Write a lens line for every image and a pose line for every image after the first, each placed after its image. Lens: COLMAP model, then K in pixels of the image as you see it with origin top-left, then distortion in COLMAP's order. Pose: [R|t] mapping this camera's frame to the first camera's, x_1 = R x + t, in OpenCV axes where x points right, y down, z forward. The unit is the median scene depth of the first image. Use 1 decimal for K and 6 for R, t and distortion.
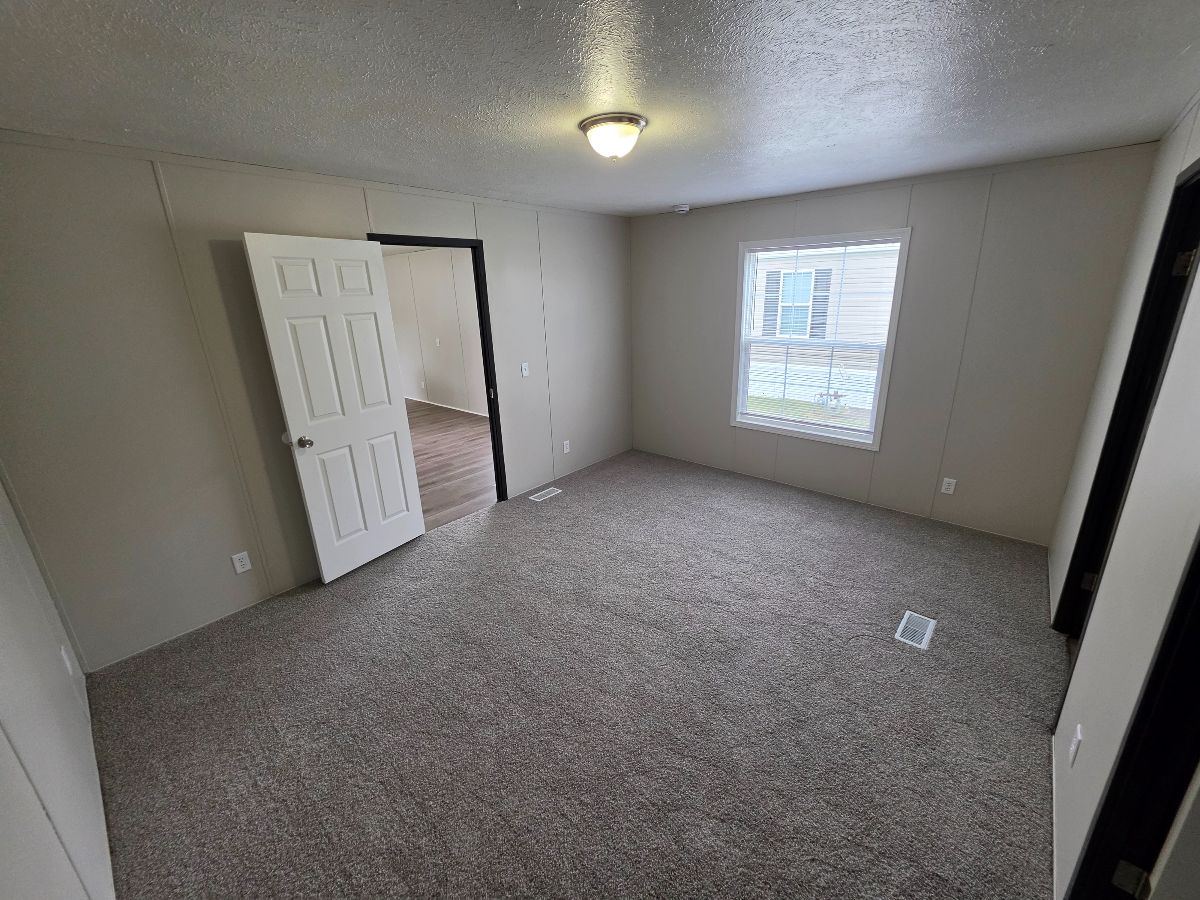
lens RADIAL K [[478.8, 0, 596.5], [0, 478.8, 440.7], [0, 0, 1]] dist [0.000216, -0.000437]
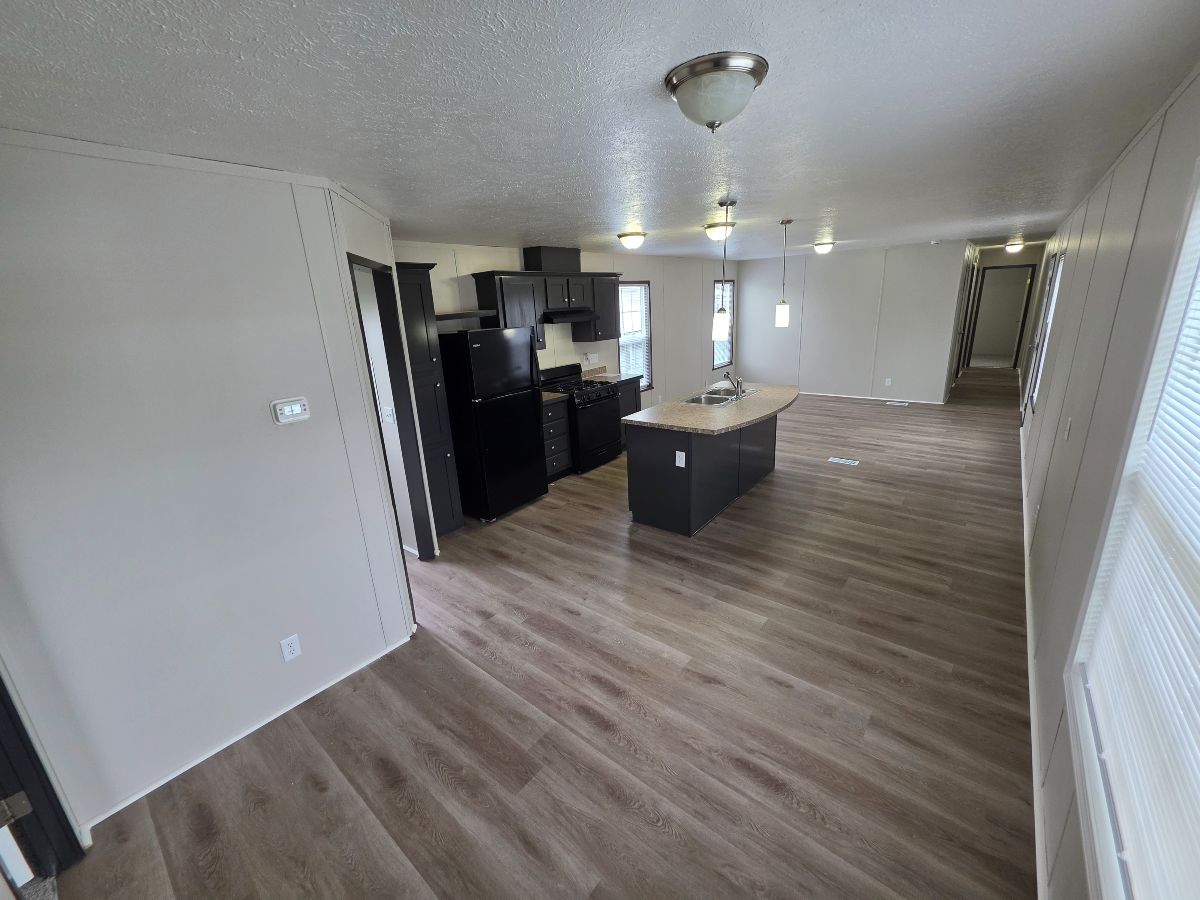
lens RADIAL K [[478.8, 0, 596.5], [0, 478.8, 440.7], [0, 0, 1]] dist [0.000216, -0.000437]
pose [[0.035087, 0.303500, -0.952185, -0.016357], [-0.247134, 0.925816, 0.285988, -0.310803], [0.968346, 0.225283, 0.107489, 0.906869]]
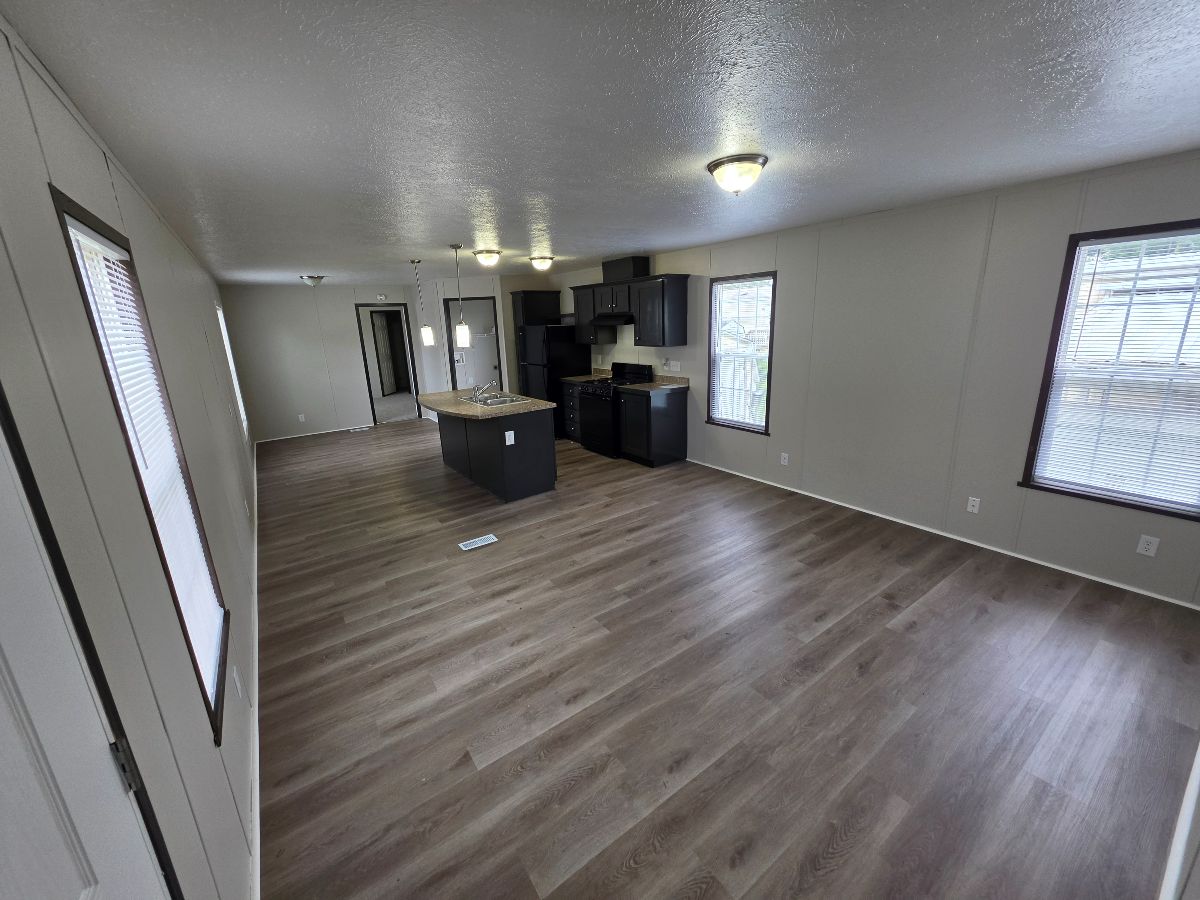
lens RADIAL K [[478.8, 0, 596.5], [0, 478.8, 440.7], [0, 0, 1]] dist [0.000216, -0.000437]
pose [[-0.969449, 0.009992, 0.245088, -1.261239], [0.137776, 0.848846, 0.510371, -0.589774], [-0.202942, 0.528546, -0.824290, 1.981560]]
